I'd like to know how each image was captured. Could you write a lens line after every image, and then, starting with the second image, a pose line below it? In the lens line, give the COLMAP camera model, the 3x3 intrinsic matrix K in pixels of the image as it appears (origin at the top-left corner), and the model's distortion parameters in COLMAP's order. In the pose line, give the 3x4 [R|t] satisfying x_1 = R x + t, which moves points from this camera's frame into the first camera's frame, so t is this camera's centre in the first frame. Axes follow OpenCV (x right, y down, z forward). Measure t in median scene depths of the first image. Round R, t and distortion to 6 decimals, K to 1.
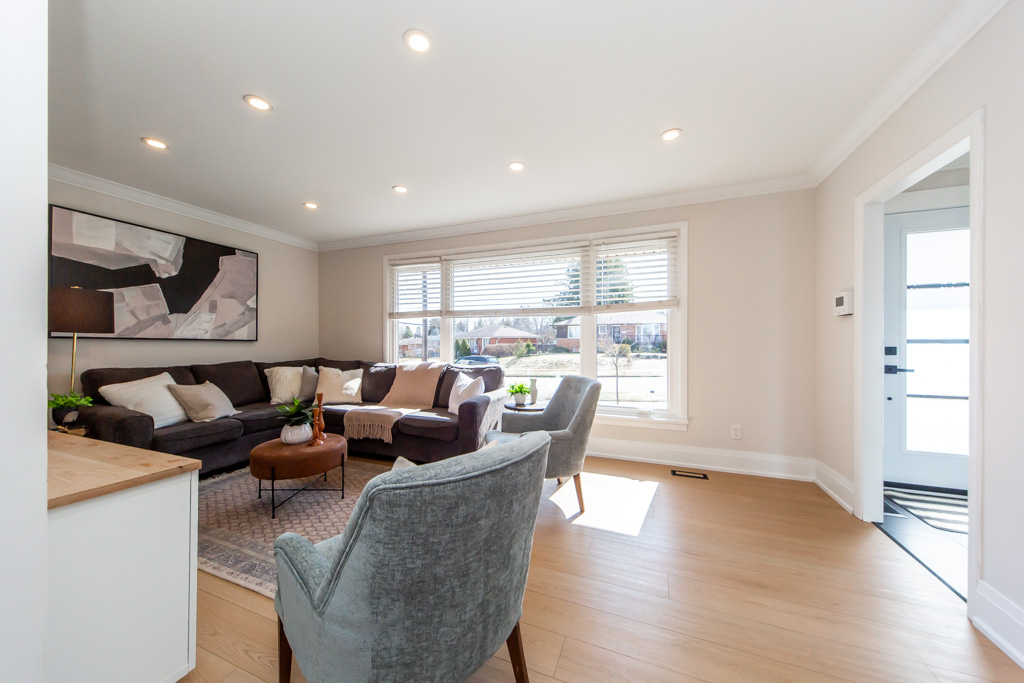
lens RADIAL K [[350.2, 0, 504.3], [0, 350.2, 342.4], [0, 0, 1]] dist [-0.004812, -0.000104]
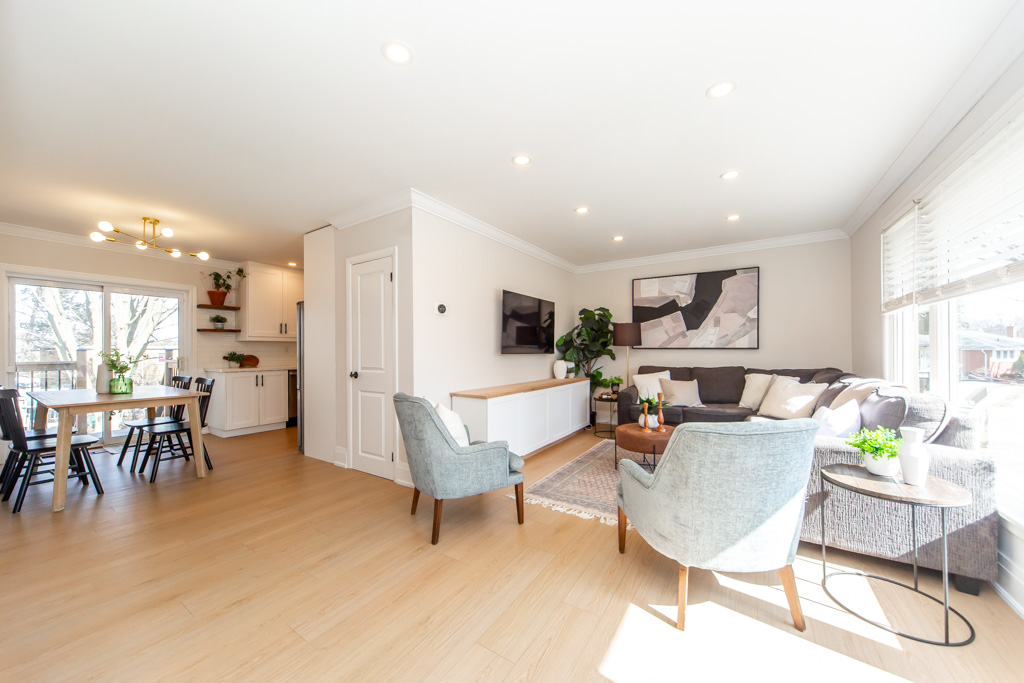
lens RADIAL K [[350.2, 0, 511.8], [0, 350.2, 350.9], [0, 0, 1]] dist [-0.004812, -0.000104]
pose [[-0.182896, -0.002453, -0.983129, 0.537592], [0.006332, 0.999973, -0.003673, 0.001750], [0.983112, -0.006897, -0.182876, 0.508648]]
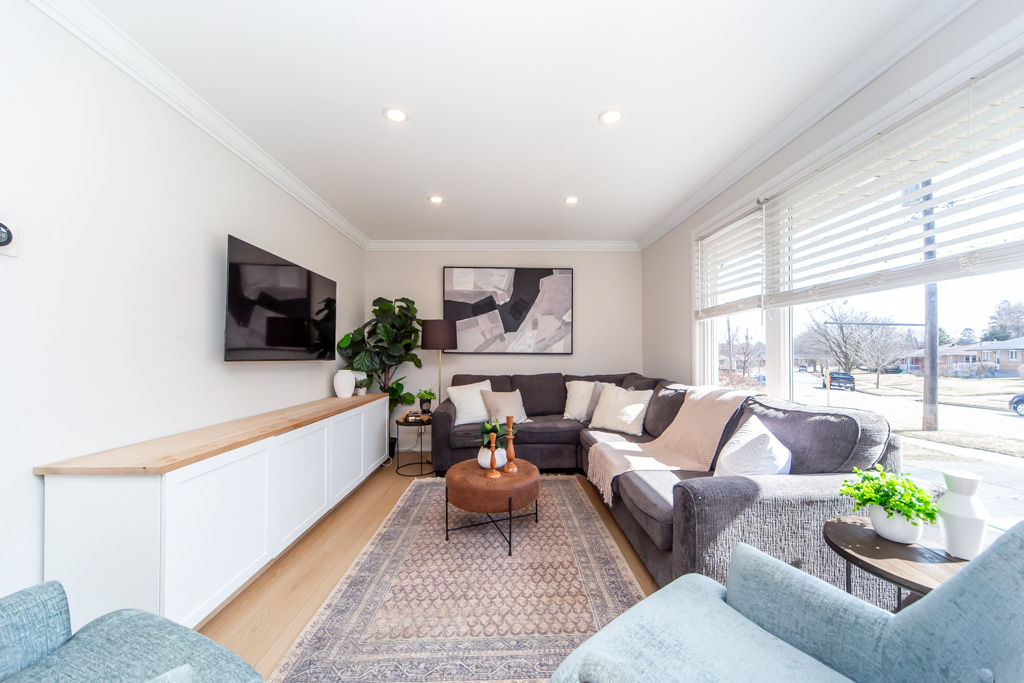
lens RADIAL K [[350.2, 0, 511.4], [0, 350.2, 355.7], [0, 0, 1]] dist [-0.004812, -0.000104]
pose [[0.411717, -0.003516, -0.911305, 0.171547], [0.005343, 0.999985, -0.001444, 0.001277], [0.911296, -0.004275, 0.411729, 0.465216]]
